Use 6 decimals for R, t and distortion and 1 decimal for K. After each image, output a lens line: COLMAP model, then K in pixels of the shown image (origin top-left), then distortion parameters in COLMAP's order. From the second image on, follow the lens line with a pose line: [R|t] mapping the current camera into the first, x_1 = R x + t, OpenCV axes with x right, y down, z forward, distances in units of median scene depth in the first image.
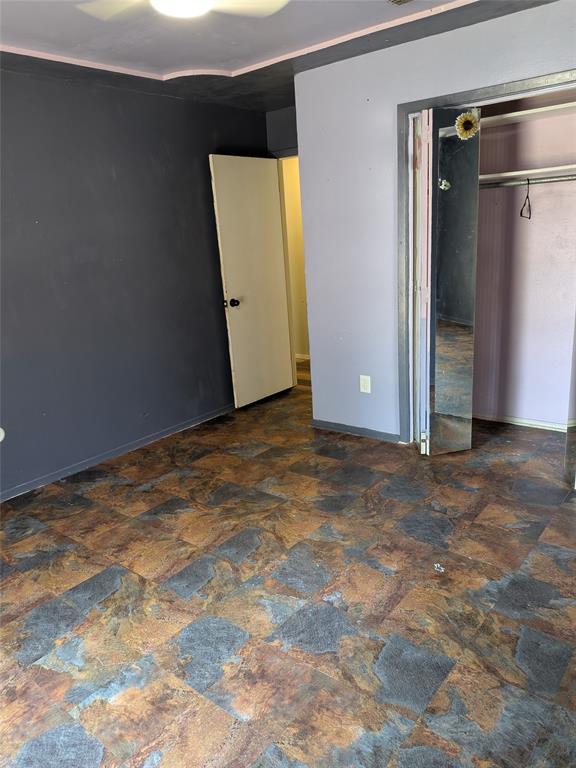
lens RADIAL K [[556.5, 0, 285.0], [0, 556.5, 393.3], [0, 0, 1]] dist [0.089002, -0.163675]
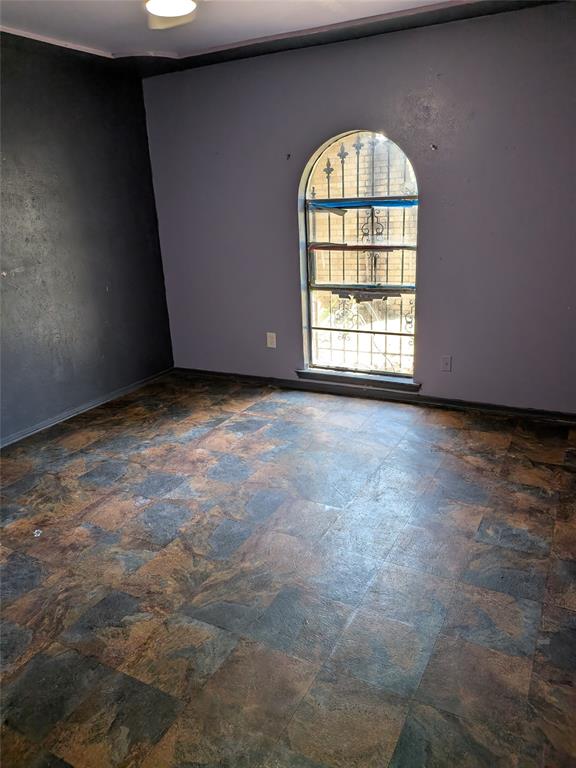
lens RADIAL K [[556.5, 0, 285.0], [0, 556.5, 393.3], [0, 0, 1]] dist [0.089002, -0.163675]
pose [[-0.976836, 0.165126, -0.136108, -0.096491], [0.056460, 0.812388, 0.580378, -0.545222], [0.206408, 0.559249, -0.802892, 1.918790]]
